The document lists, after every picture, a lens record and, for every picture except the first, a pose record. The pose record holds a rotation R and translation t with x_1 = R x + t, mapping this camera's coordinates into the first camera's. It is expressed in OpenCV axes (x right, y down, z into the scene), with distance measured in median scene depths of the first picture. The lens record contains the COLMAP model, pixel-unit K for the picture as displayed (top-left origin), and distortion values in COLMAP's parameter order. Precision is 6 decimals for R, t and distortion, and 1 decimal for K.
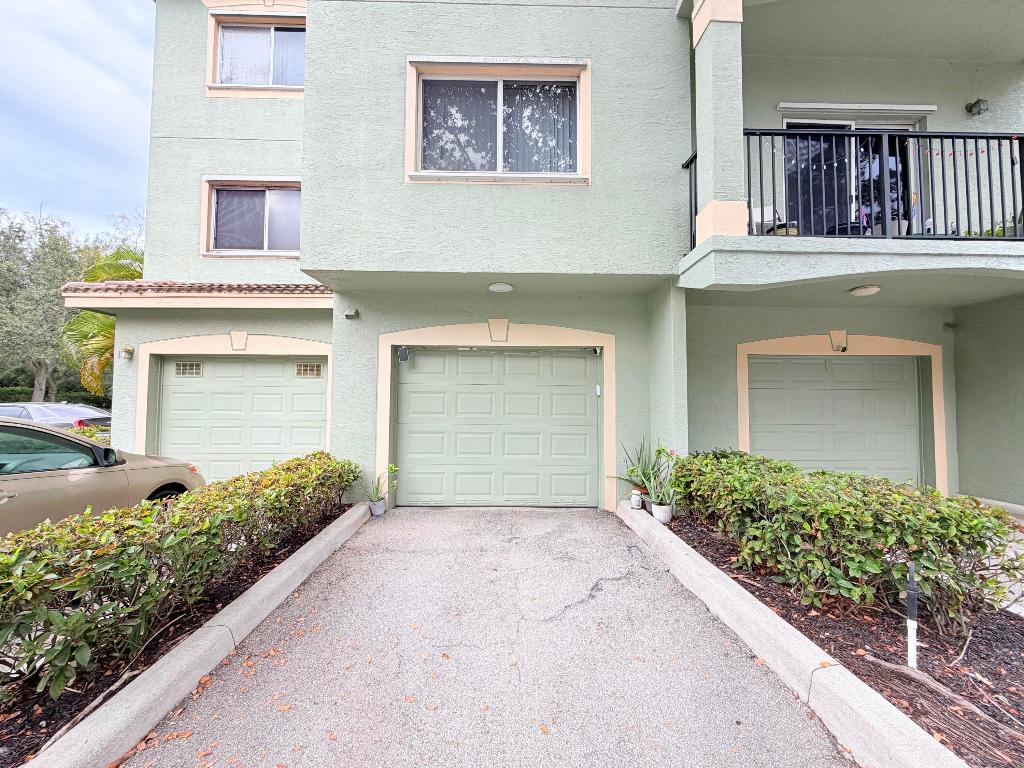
lens RADIAL K [[406.3, 0, 510.9], [0, 406.3, 381.4], [0, 0, 1]] dist [-0.000392, -0.000066]
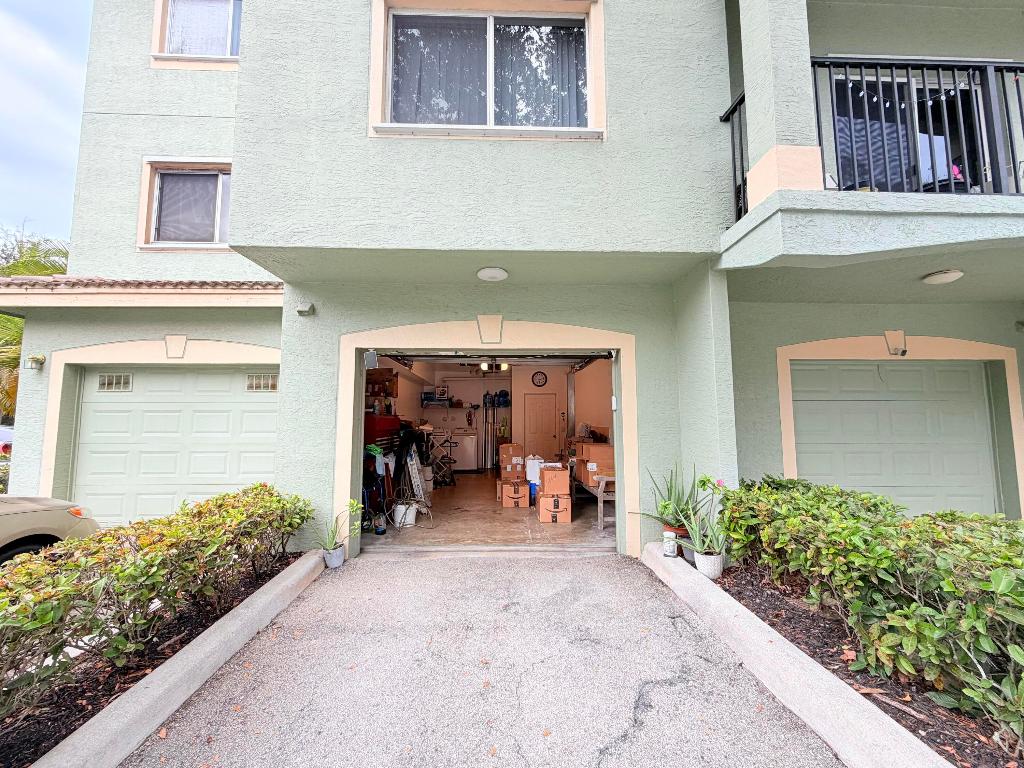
lens RADIAL K [[406.3, 0, 510.7], [0, 406.3, 382.6], [0, 0, 1]] dist [-0.000392, -0.000066]
pose [[0.999836, -0.006418, 0.016912, -0.004748], [0.007125, 0.999088, -0.042095, 0.015884], [-0.016626, 0.042208, 0.998970, 0.232517]]
